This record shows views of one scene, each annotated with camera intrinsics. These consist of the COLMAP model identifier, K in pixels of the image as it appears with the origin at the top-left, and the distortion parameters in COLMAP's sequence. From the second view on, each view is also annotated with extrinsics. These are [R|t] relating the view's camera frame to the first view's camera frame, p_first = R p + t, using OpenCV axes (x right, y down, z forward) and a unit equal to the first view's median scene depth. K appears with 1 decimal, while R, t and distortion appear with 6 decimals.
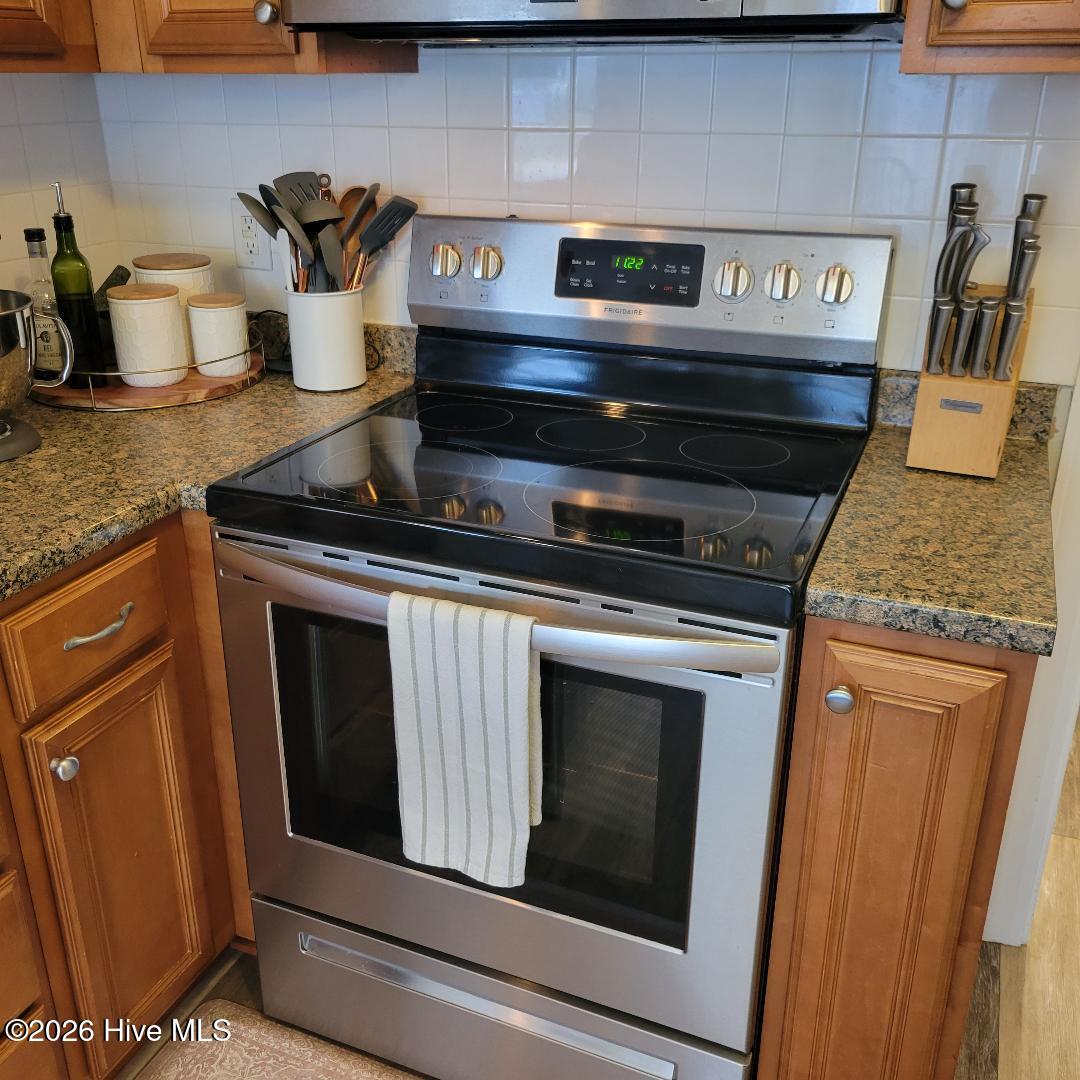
lens RADIAL K [[1097.7, 0, 523.4], [0, 1097.7, 538.5], [0, 0, 1]] dist [0.064489, -0.107294]
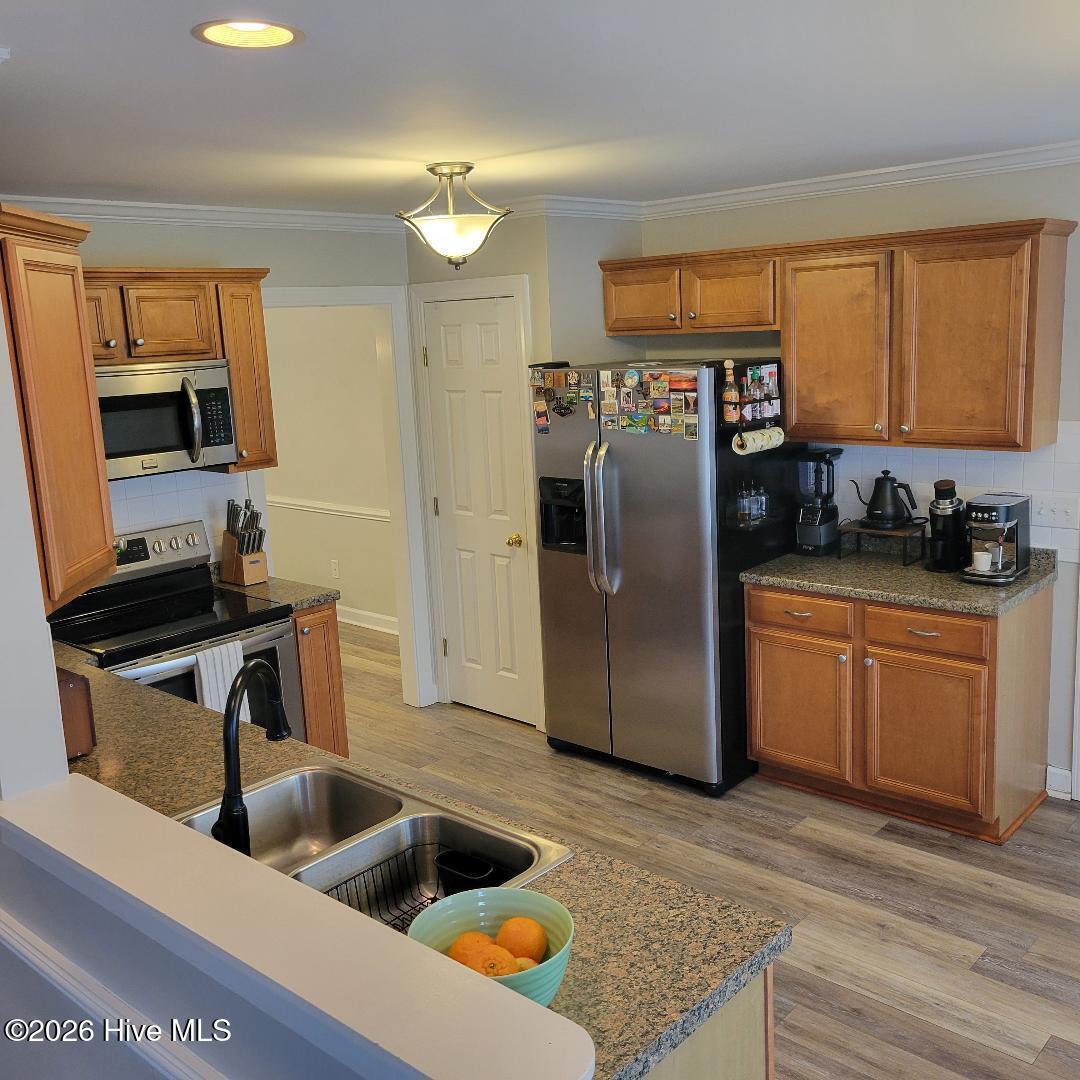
lens RADIAL K [[1083.2, 0, 540.2], [0, 1083.2, 523.1], [0, 0, 1]] dist [0.058060, -0.010648]
pose [[0.320764, -0.185810, 0.928755, -2.275711], [0.411450, 0.910551, 0.040066, -0.005726], [-0.853123, 0.369285, 0.368524, -0.937644]]
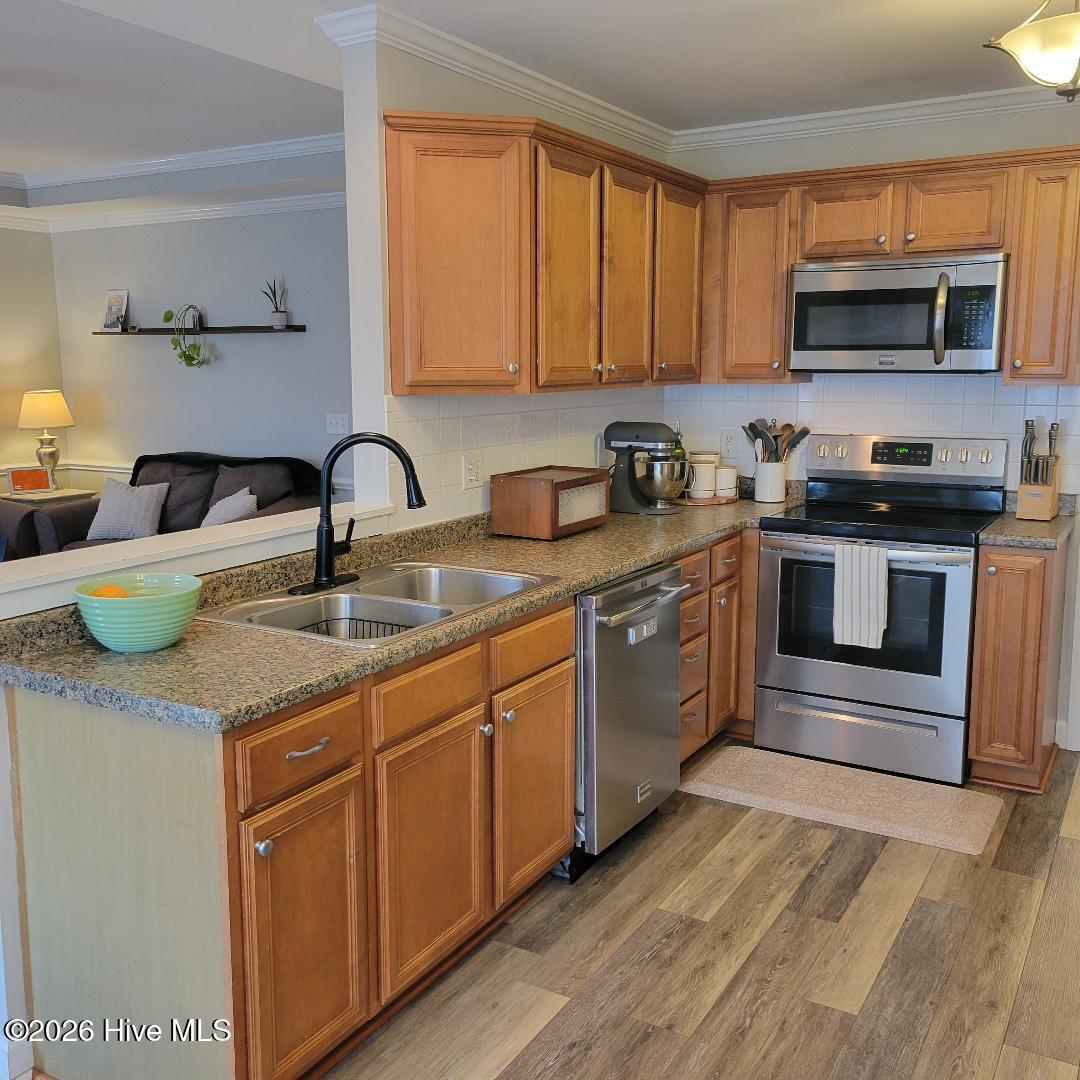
lens RADIAL K [[1083.2, 0, 540.2], [0, 1083.2, 523.1], [0, 0, 1]] dist [0.058060, -0.010648]
pose [[0.991457, 0.019696, -0.128941, -0.489577], [-0.050940, 0.968501, -0.243745, 0.691587], [0.120079, 0.248231, 0.961230, -1.809047]]
